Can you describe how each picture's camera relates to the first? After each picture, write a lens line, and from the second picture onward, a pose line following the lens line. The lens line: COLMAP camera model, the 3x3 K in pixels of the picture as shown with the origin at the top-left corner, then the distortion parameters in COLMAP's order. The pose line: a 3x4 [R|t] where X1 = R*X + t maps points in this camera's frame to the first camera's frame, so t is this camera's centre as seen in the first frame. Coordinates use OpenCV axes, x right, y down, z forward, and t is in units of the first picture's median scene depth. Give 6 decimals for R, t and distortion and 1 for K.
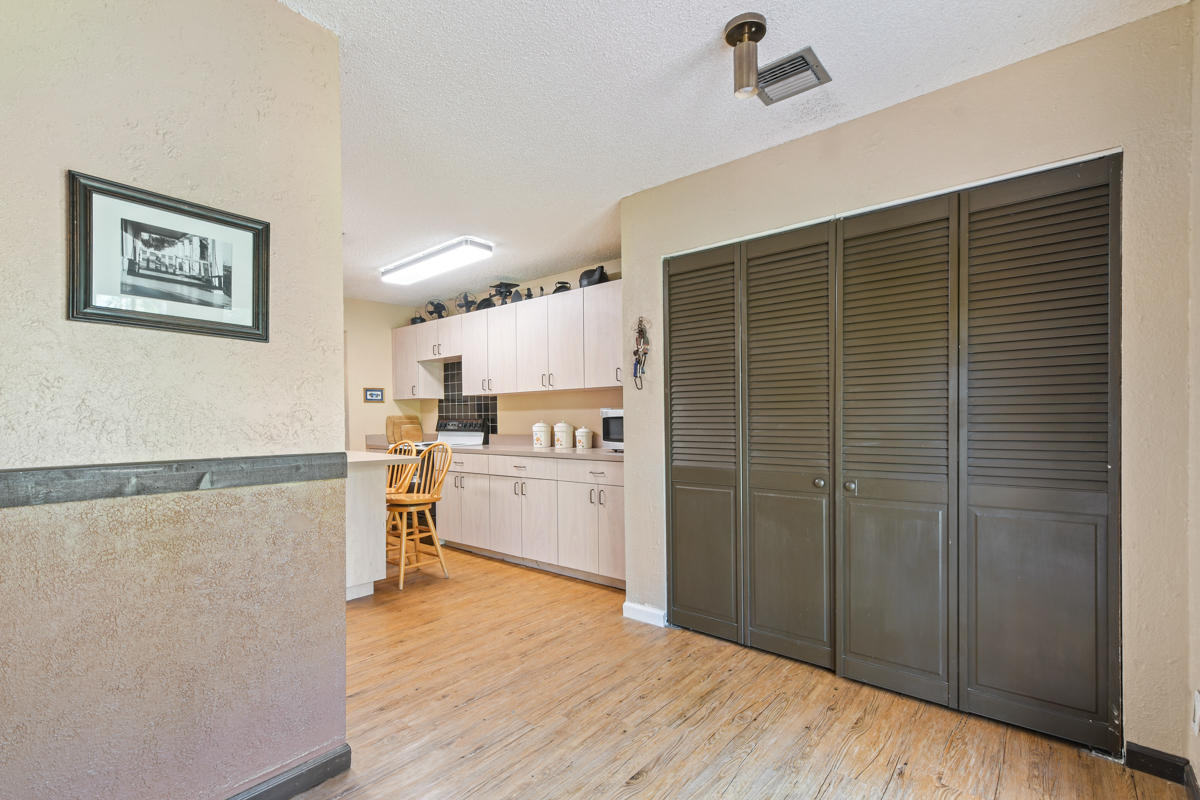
lens RADIAL K [[541.1, 0, 593.4], [0, 541.1, 421.9], [0, 0, 1]] dist [-0.000901, -0.000561]
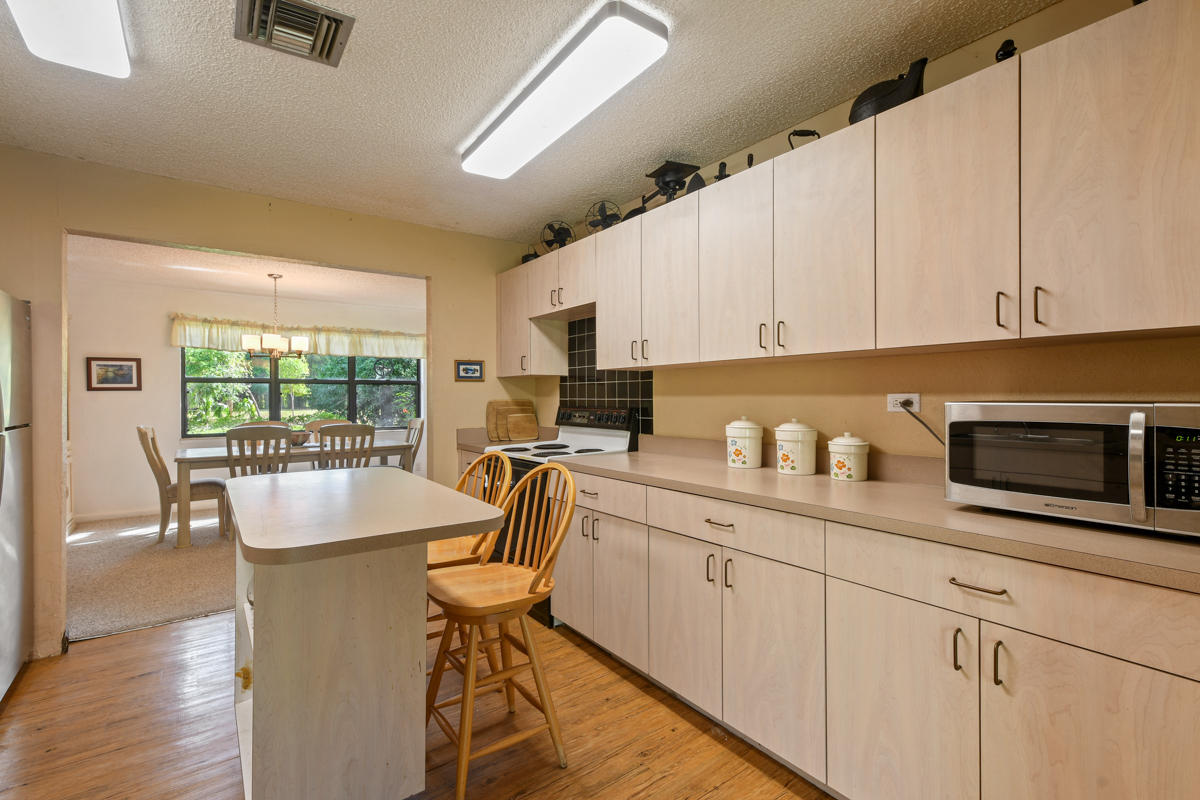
lens RADIAL K [[534.5, 0, 599.4], [0, 534.5, 396.8], [0, 0, 1]] dist [0.002892, 0.000287]
pose [[0.974987, 0.006273, -0.222173, -0.104124], [-0.007290, 0.999966, -0.003757, -0.016357], [0.222142, 0.005283, 0.975000, 0.412683]]
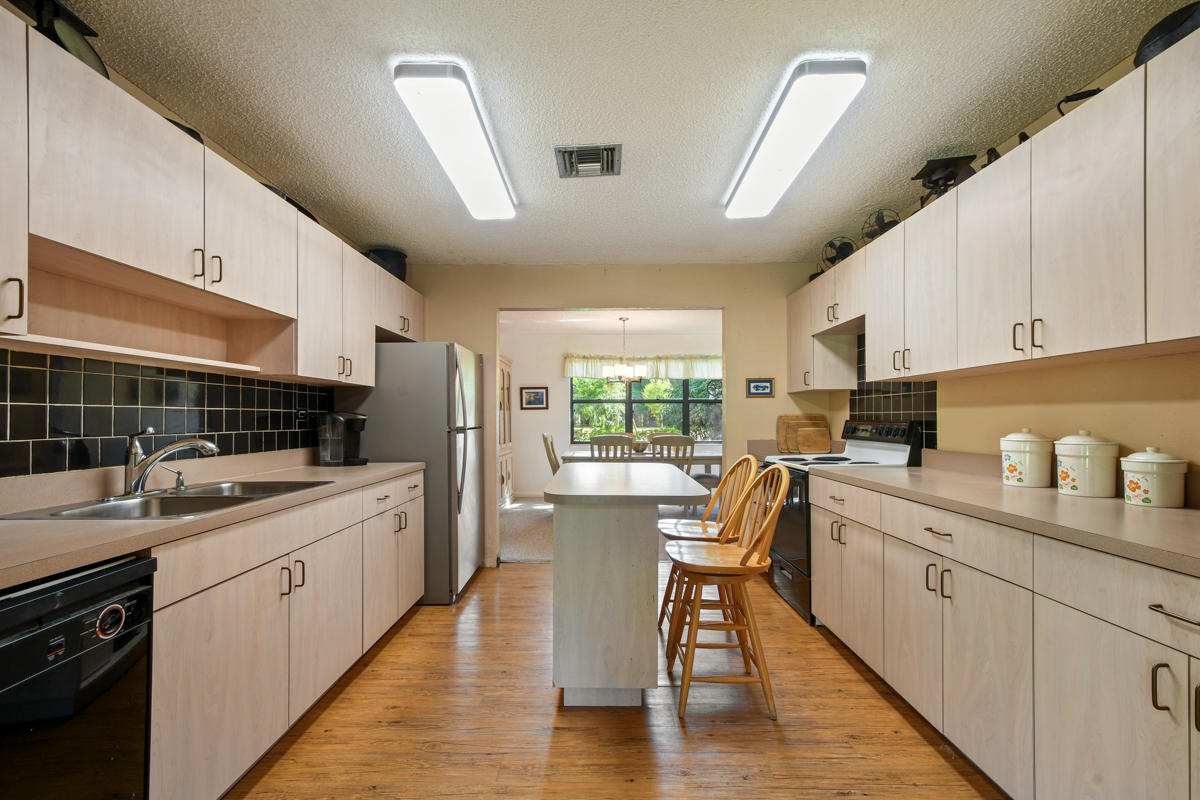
lens RADIAL K [[532.1, 0, 593.0], [0, 532.1, 416.3], [0, 0, 1]] dist [0.000239, -0.000293]
pose [[0.640303, 0.005862, -0.768100, 0.014810], [-0.008172, 0.999966, 0.000819, -0.008874], [0.768079, 0.005752, 0.640329, 0.380353]]
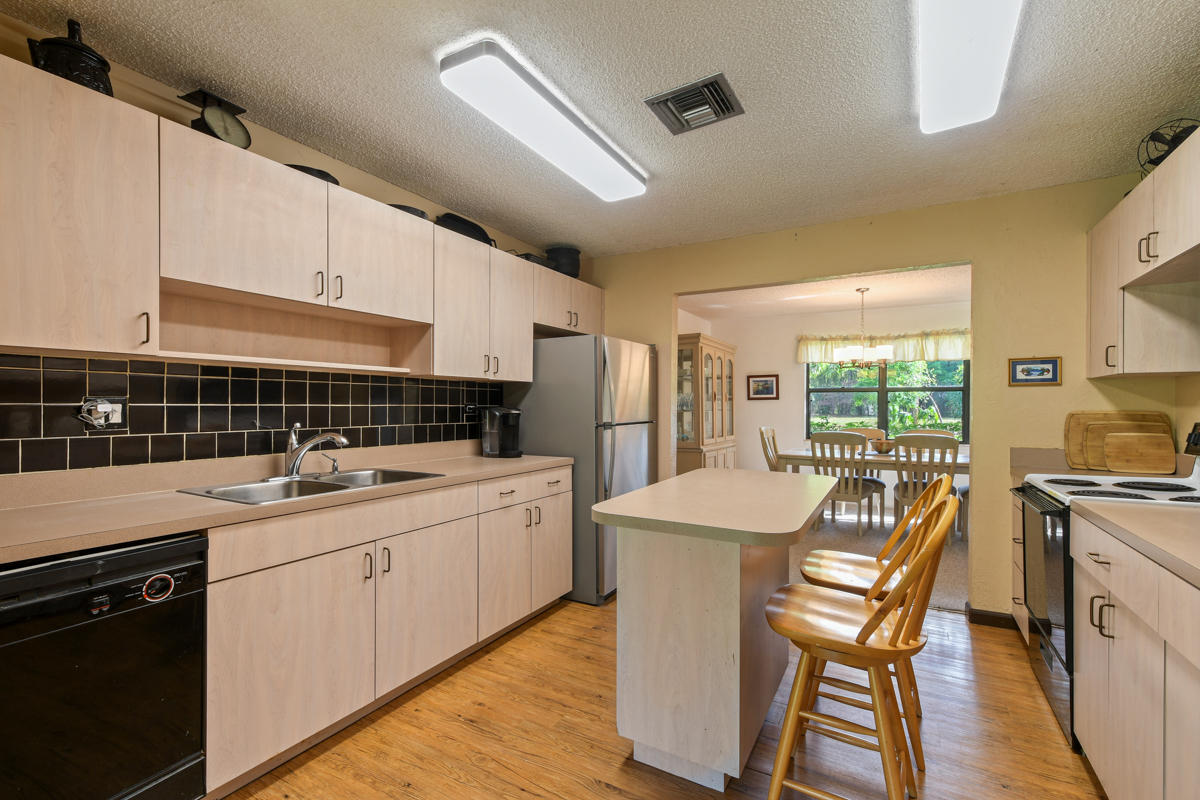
lens RADIAL K [[534.4, 0, 585.6], [0, 534.4, 406.8], [0, 0, 1]] dist [0.001748, -0.000092]
pose [[0.175665, 0.012947, -0.984365, 0.022345], [-0.009389, 0.999890, 0.011476, -0.019162], [0.984405, 0.007227, 0.175768, 0.536050]]
